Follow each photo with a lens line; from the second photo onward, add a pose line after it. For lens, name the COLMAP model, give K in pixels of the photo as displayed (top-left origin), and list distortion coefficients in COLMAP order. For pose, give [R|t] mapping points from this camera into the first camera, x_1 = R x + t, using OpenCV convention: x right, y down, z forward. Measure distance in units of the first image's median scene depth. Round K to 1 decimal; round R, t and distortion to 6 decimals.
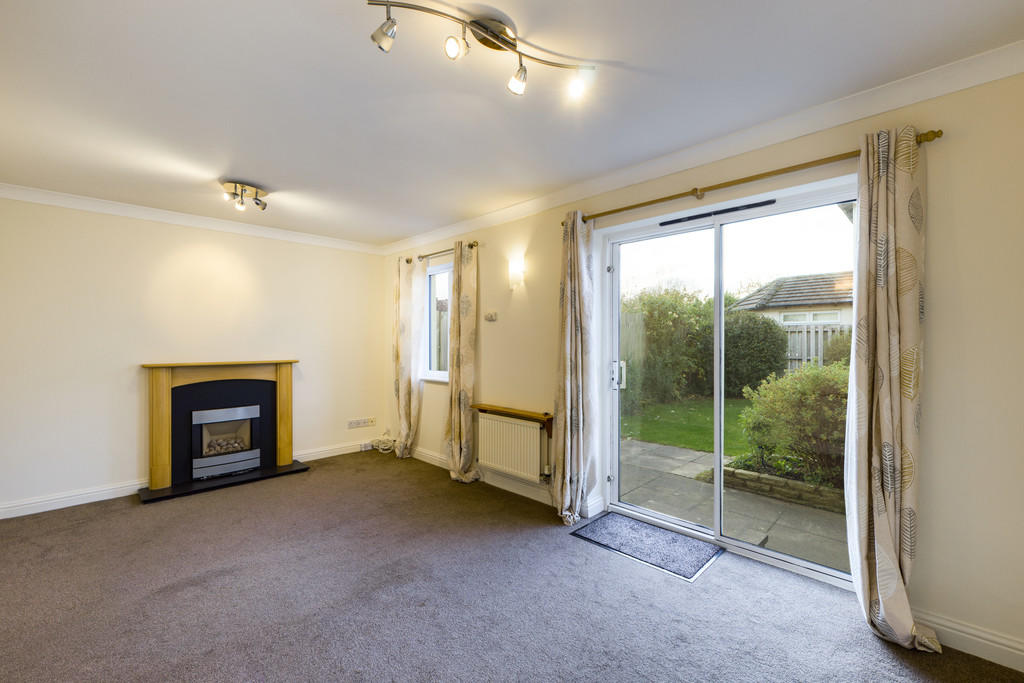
lens RADIAL K [[432.7, 0, 506.7], [0, 432.7, 339.2], [0, 0, 1]] dist [-0.001193, -0.000092]
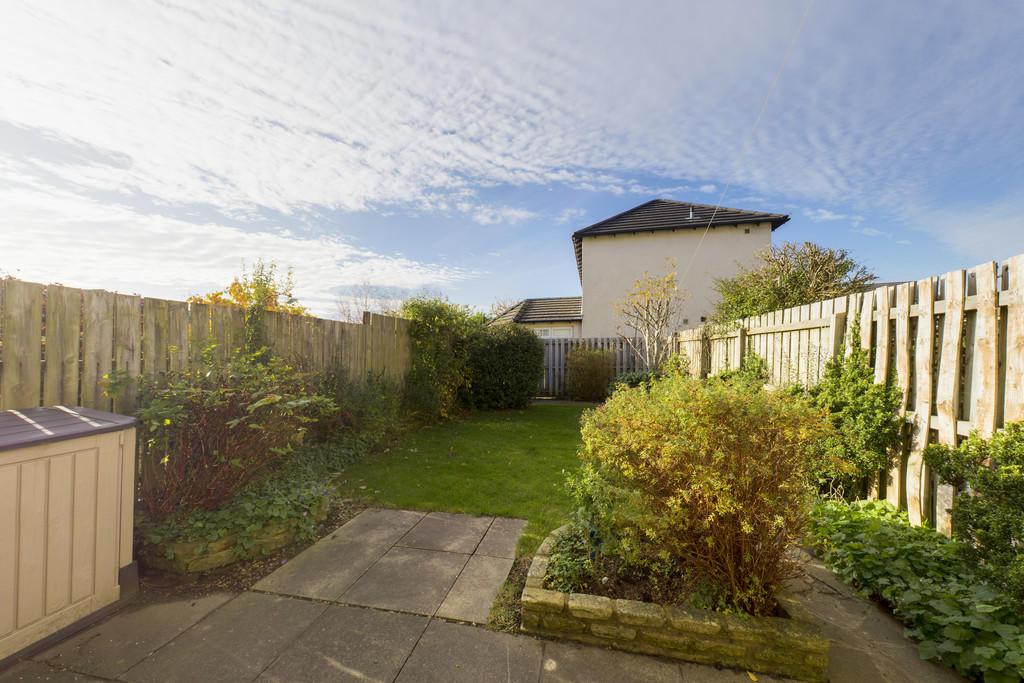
lens RADIAL K [[359.4, 0, 515.2], [0, 359.4, 342.1], [0, 0, 1]] dist [-0.000431, -0.000019]
pose [[0.836073, 0.018775, 0.548297, 0.272151], [0.002867, 0.999251, -0.038588, 0.033079], [-0.548611, 0.033834, 0.835393, 0.734791]]
